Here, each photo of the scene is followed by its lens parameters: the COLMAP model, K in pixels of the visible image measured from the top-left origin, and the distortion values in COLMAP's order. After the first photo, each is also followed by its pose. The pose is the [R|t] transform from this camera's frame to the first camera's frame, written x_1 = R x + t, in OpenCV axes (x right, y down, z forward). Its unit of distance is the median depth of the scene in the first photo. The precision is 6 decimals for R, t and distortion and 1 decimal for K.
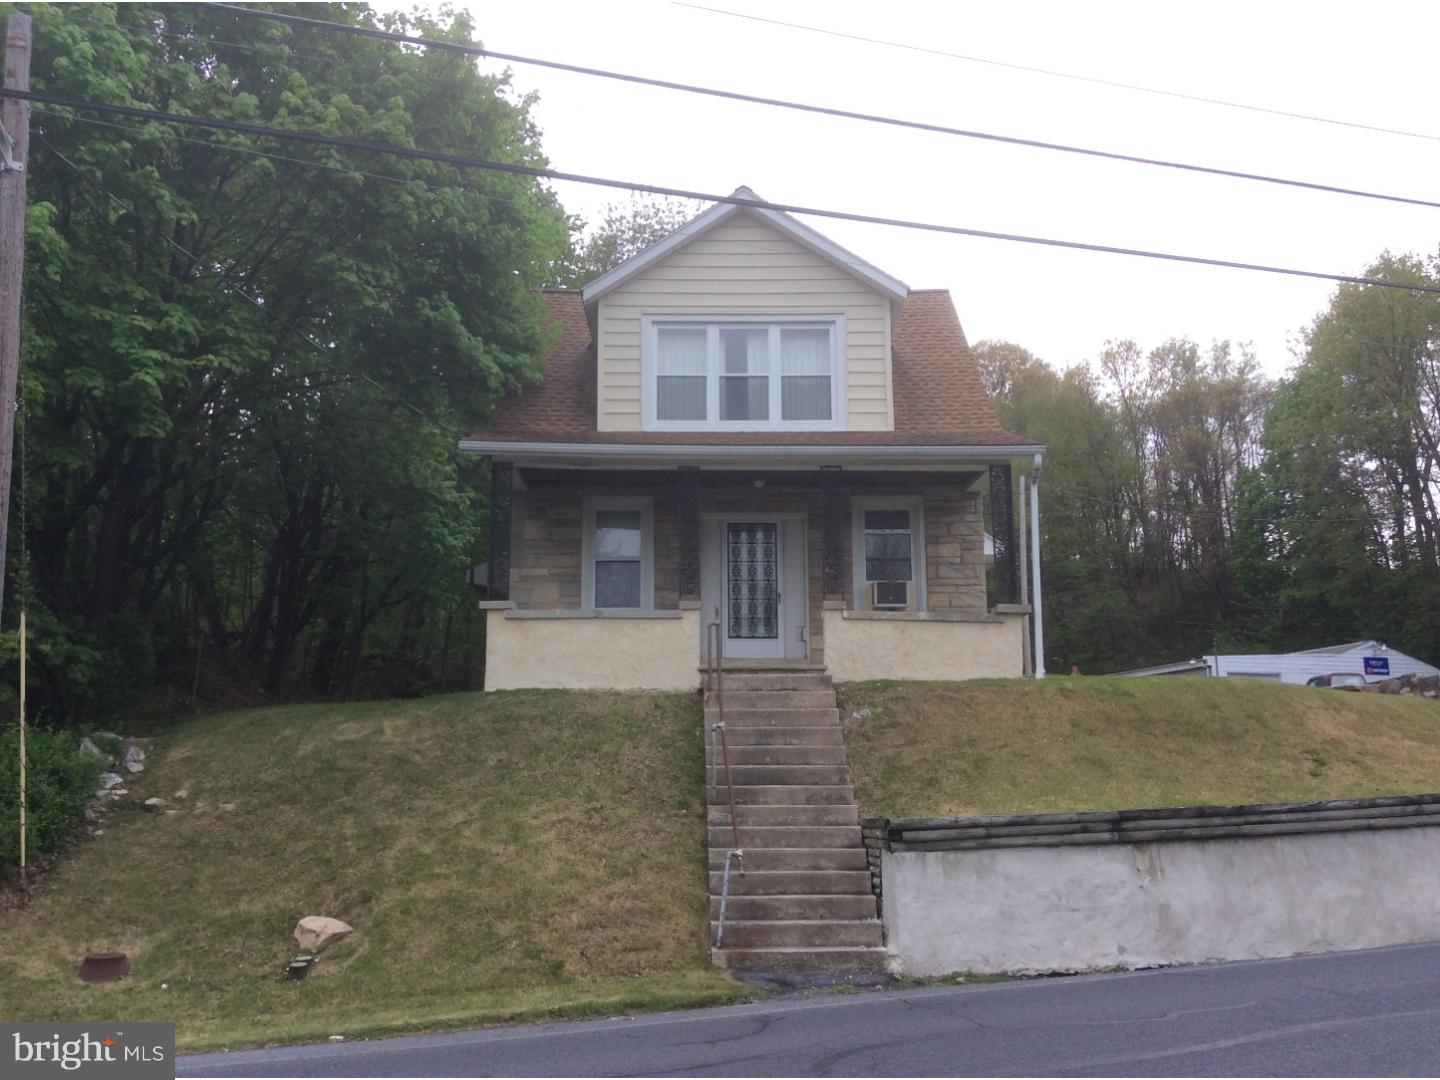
lens RADIAL K [[1406.5, 0, 717.2], [0, 1406.5, 516.1], [0, 0, 1]] dist [0.134297, -0.354381]
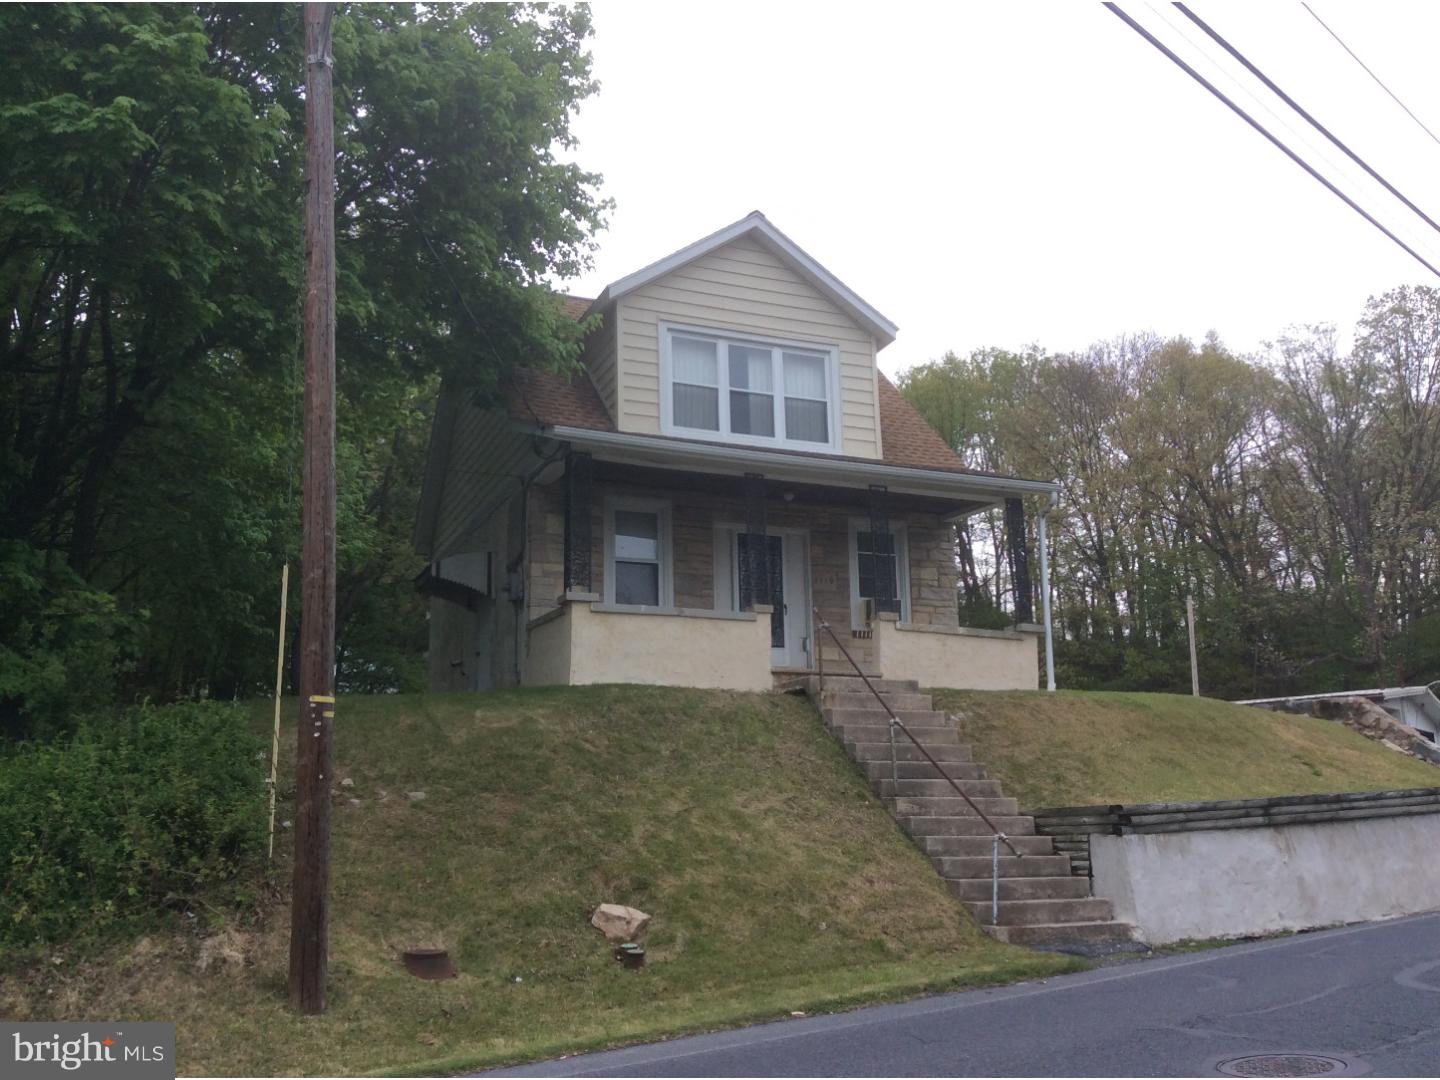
lens RADIAL K [[1373.1, 0, 720.0], [0, 1373.1, 540.0], [0, 0, 1]] dist [0.105395, -0.260065]
pose [[0.919578, 0.075276, 0.385628, -0.466670], [-0.068750, 0.997161, -0.030707, 0.049395], [-0.386845, 0.001725, 0.922143, 0.099541]]
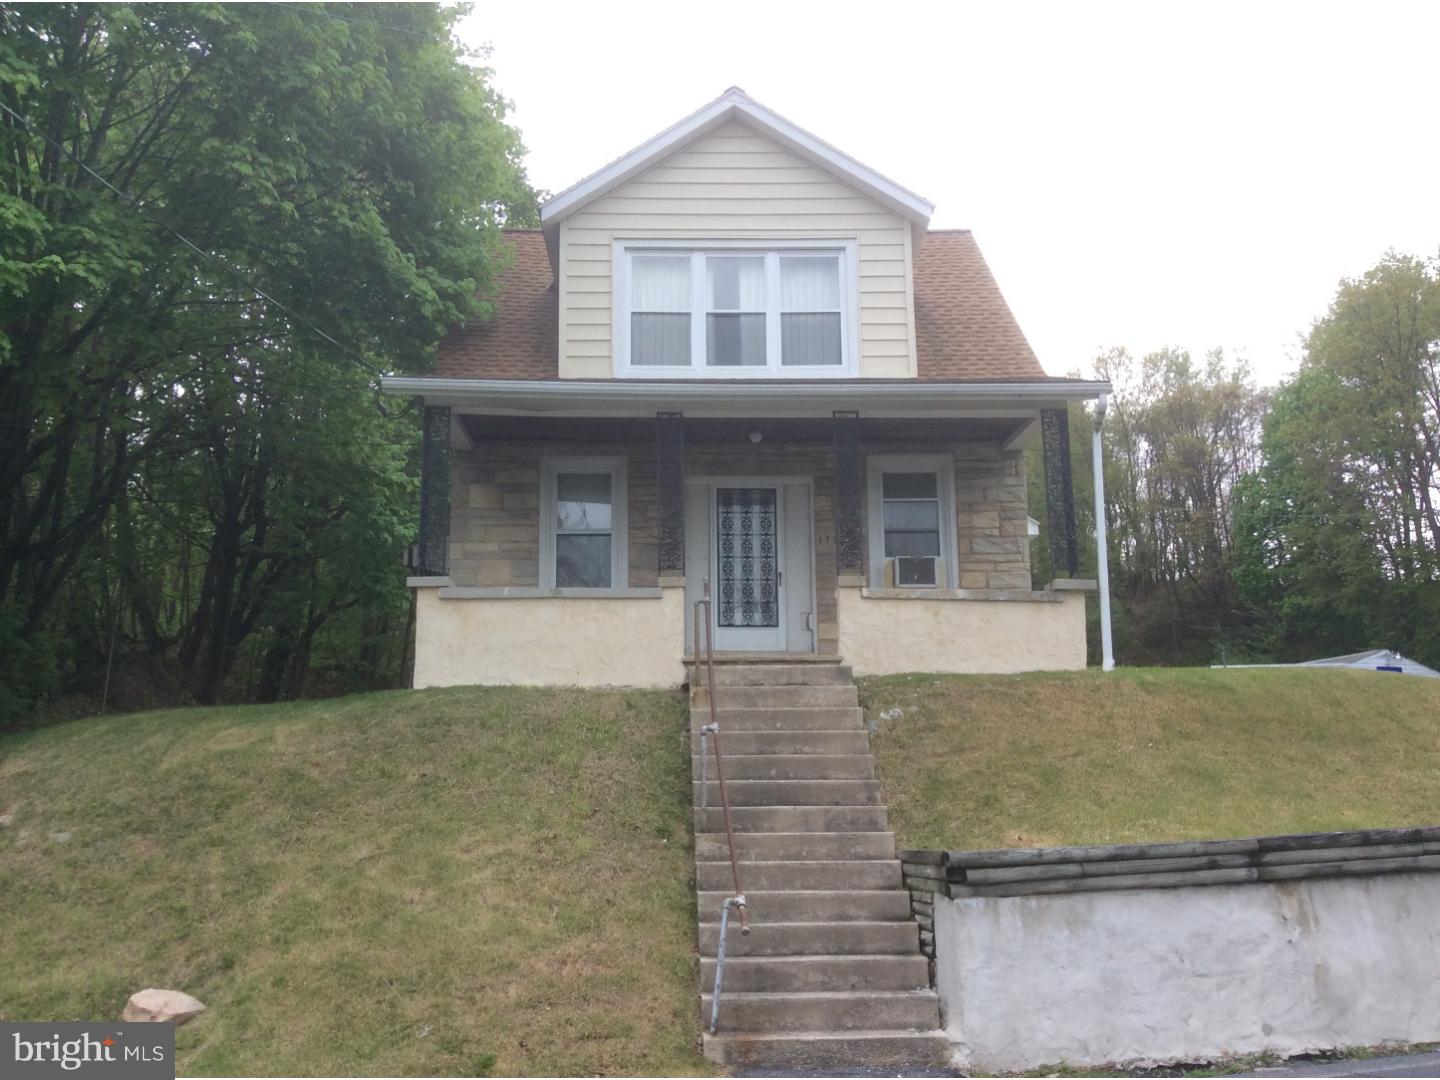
lens RADIAL K [[1373.1, 0, 720.0], [0, 1373.1, 540.0], [0, 0, 1]] dist [0.105395, -0.260065]
pose [[0.999862, -0.001694, 0.016502, -0.004928], [0.001709, 0.999998, -0.000924, 0.042833], [-0.016500, 0.000952, 0.999863, 0.231550]]
